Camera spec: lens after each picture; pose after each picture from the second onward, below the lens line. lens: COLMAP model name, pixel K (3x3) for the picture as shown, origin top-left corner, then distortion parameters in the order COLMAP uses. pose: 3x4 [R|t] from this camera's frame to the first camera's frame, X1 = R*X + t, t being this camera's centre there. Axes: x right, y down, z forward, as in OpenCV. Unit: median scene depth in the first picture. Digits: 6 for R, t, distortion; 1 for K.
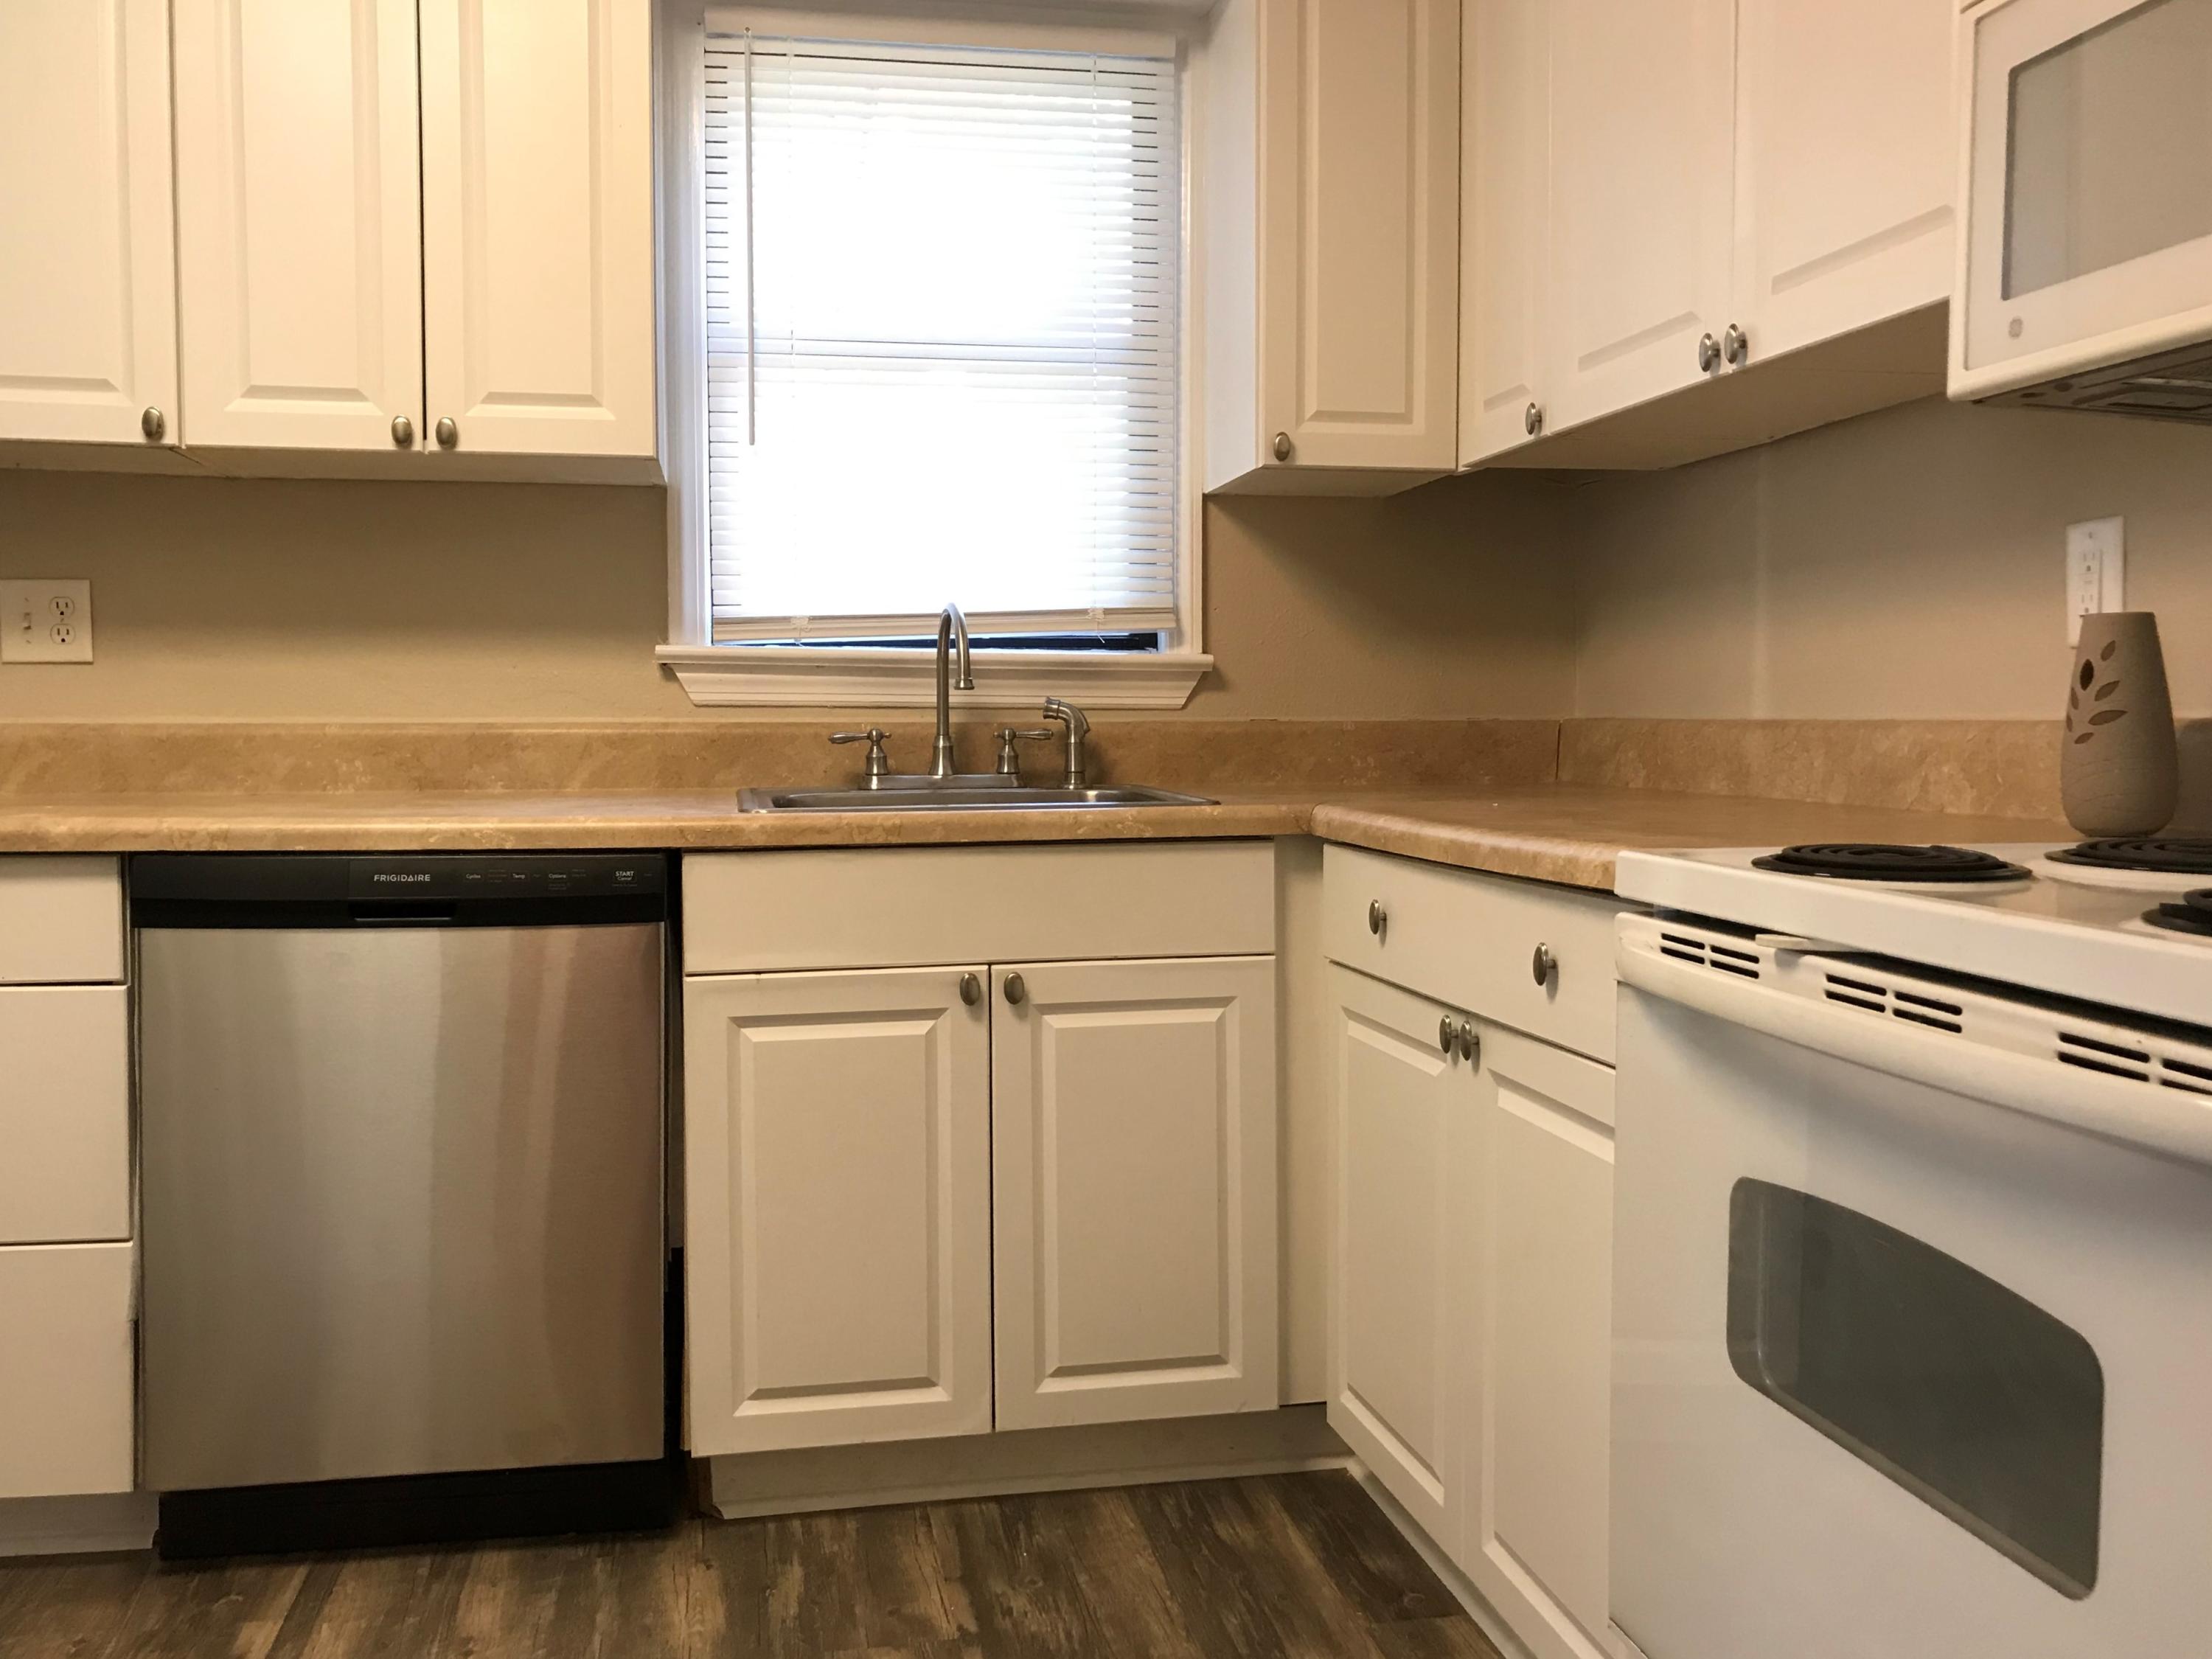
lens RADIAL K [[1954.2, 0, 1101.1], [0, 1954.2, 835.5], [0, 0, 1]] dist [0.013428, 0.005230]
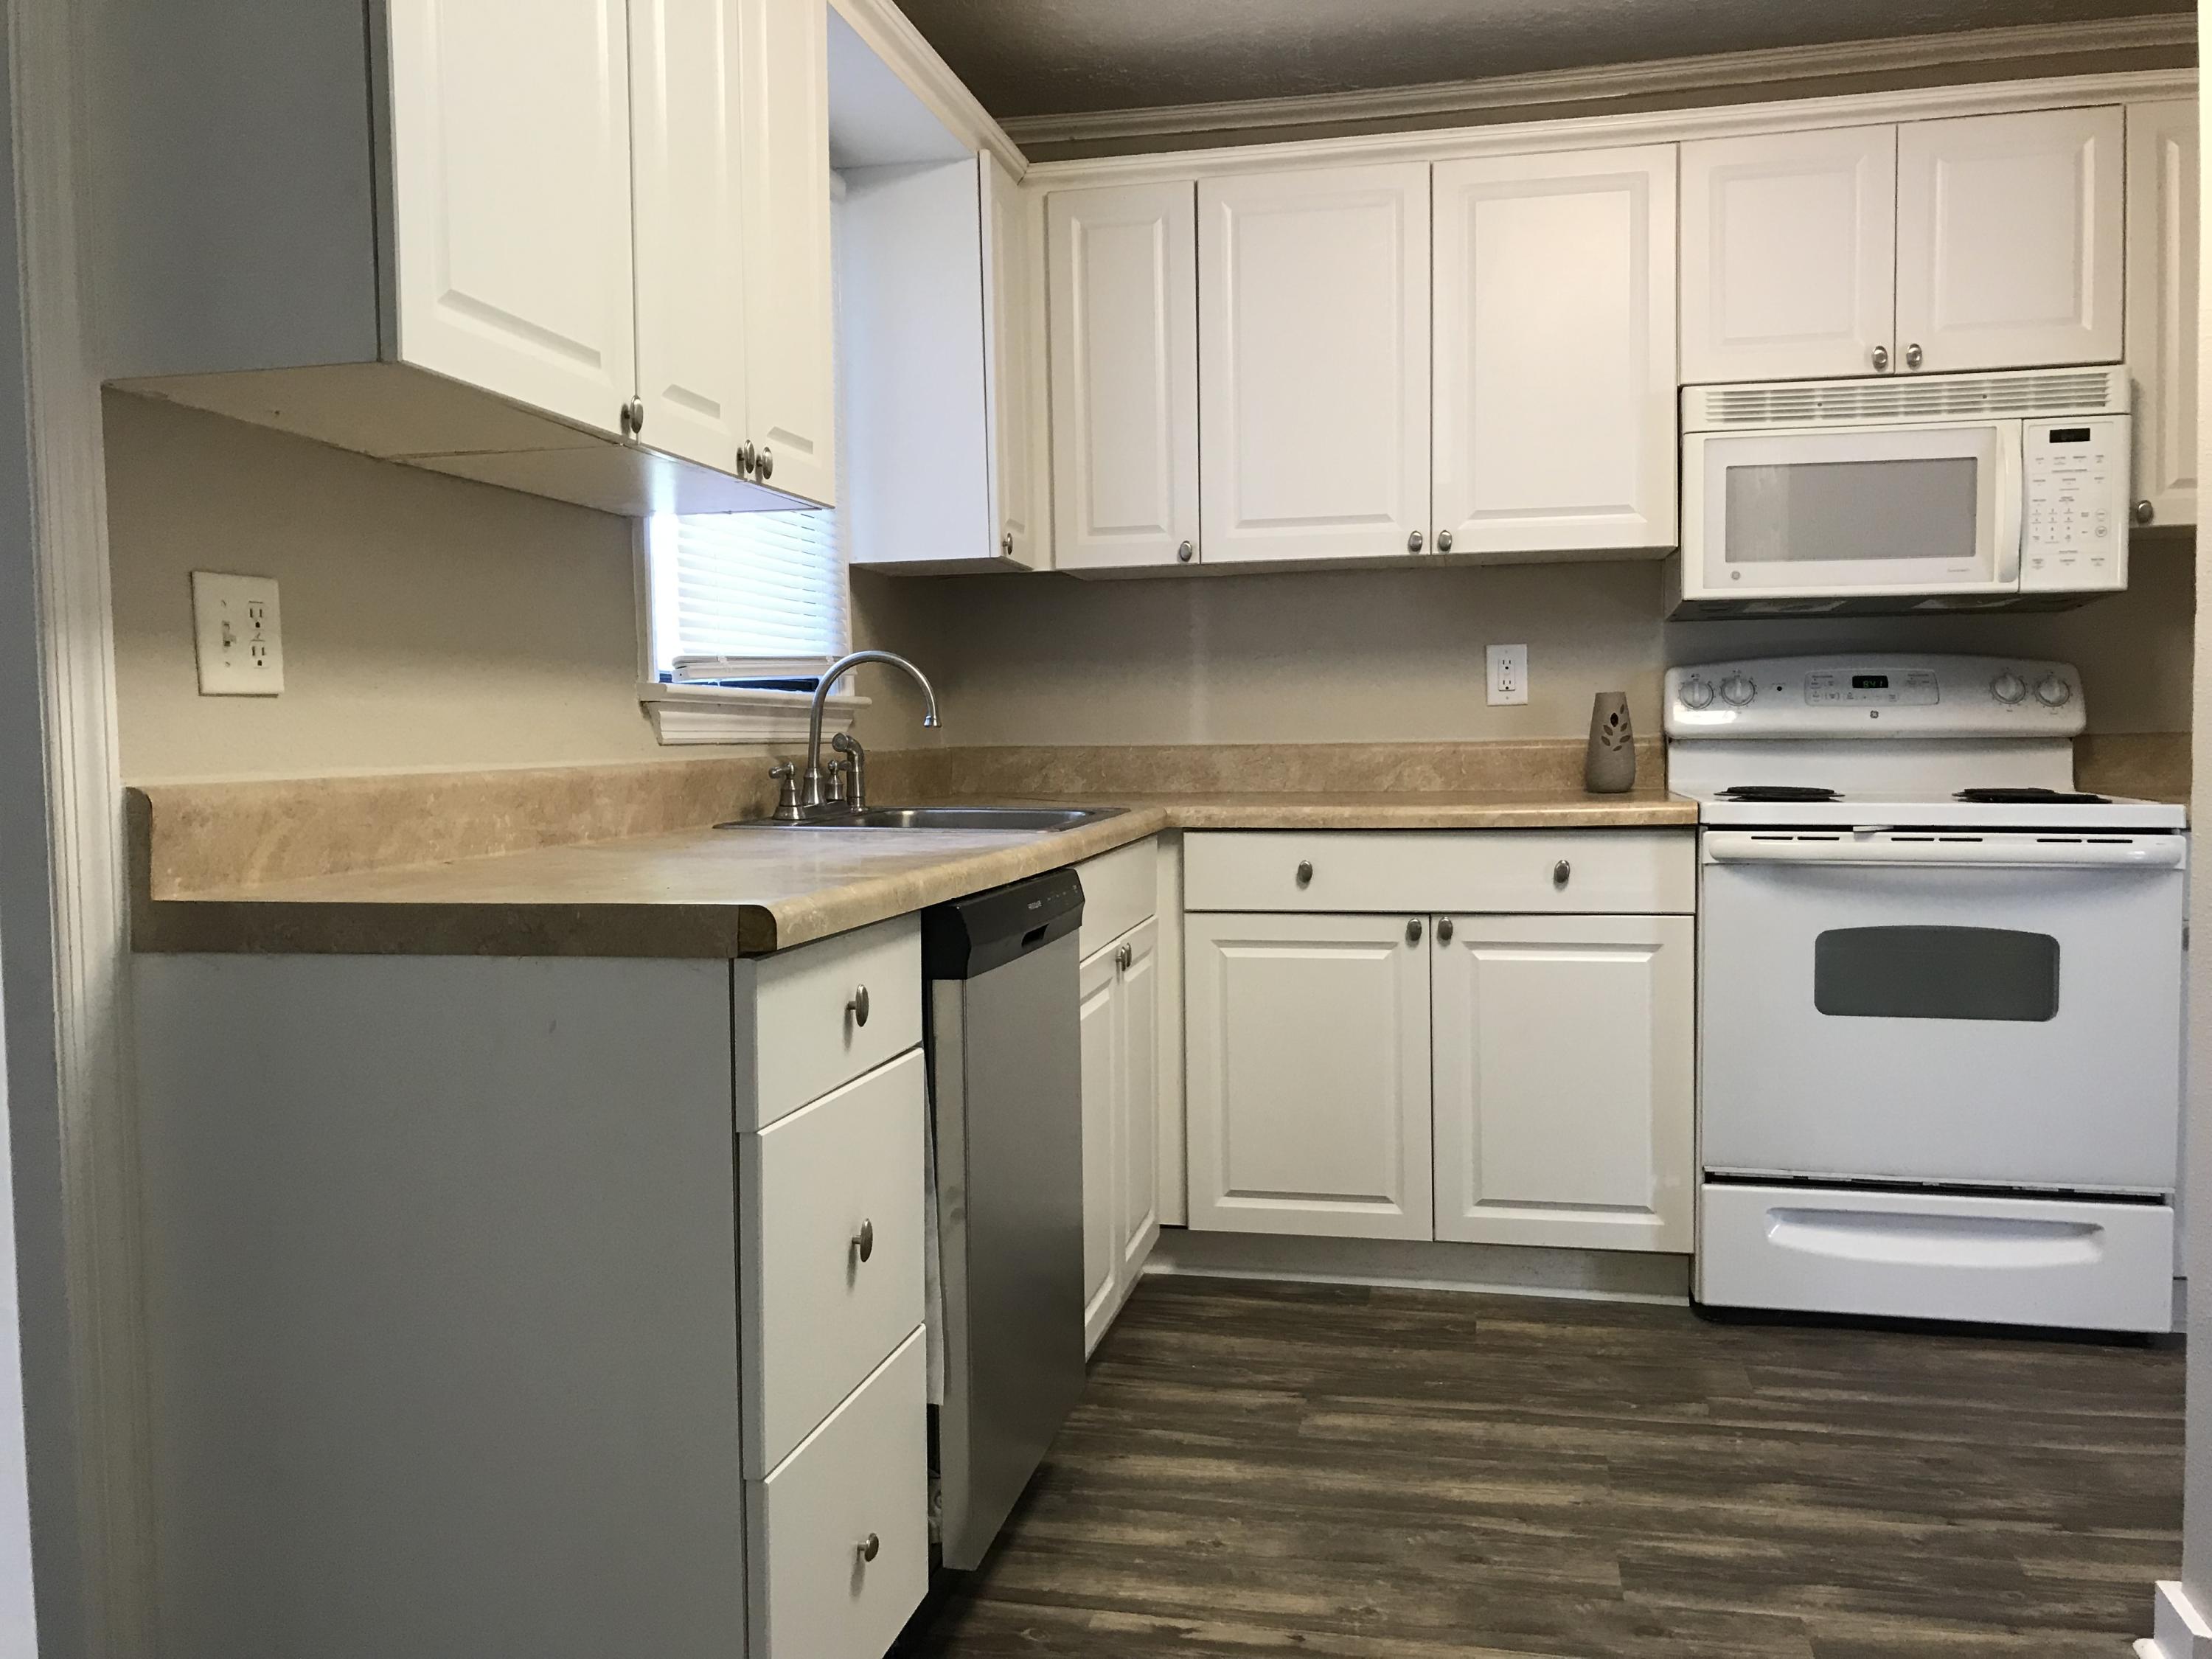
lens RADIAL K [[1830.0, 0, 1109.3], [0, 1830.0, 828.4], [0, 0, 1]] dist [0.047284, -0.032838]
pose [[0.378681, -0.055158, 0.923882, -1.170257], [0.067688, 0.997200, 0.031791, -0.046160], [-0.923049, 0.050497, 0.381355, 0.532017]]
